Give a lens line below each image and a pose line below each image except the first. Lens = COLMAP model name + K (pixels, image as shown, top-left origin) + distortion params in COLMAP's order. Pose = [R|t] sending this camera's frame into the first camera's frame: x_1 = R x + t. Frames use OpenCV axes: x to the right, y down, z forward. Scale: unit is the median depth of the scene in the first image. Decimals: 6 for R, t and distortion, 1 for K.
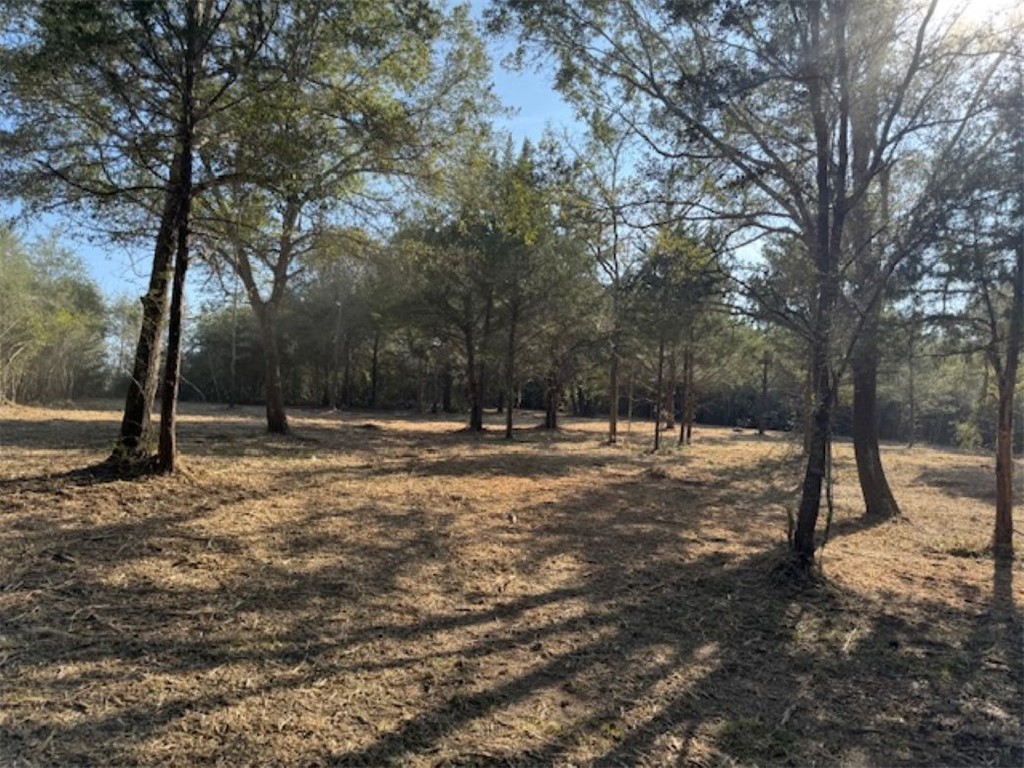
lens RADIAL K [[721.7, 0, 519.1], [0, 721.7, 395.2], [0, 0, 1]] dist [0.055297, -0.064108]
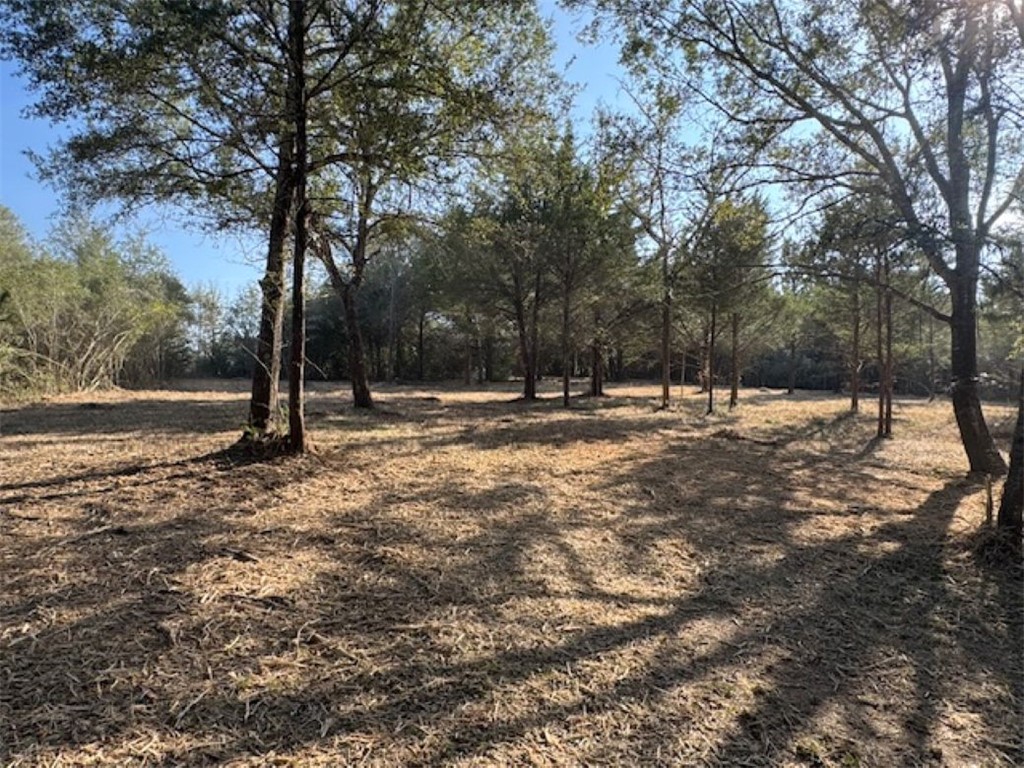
lens RADIAL K [[652.8, 0, 505.5], [0, 652.8, 383.8], [0, 0, 1]] dist [0.002706, 0.002208]
pose [[0.998189, -0.033240, -0.050138, -0.109051], [0.034665, 0.999011, 0.027832, -0.003418], [0.049163, -0.029520, 0.998354, 0.086761]]
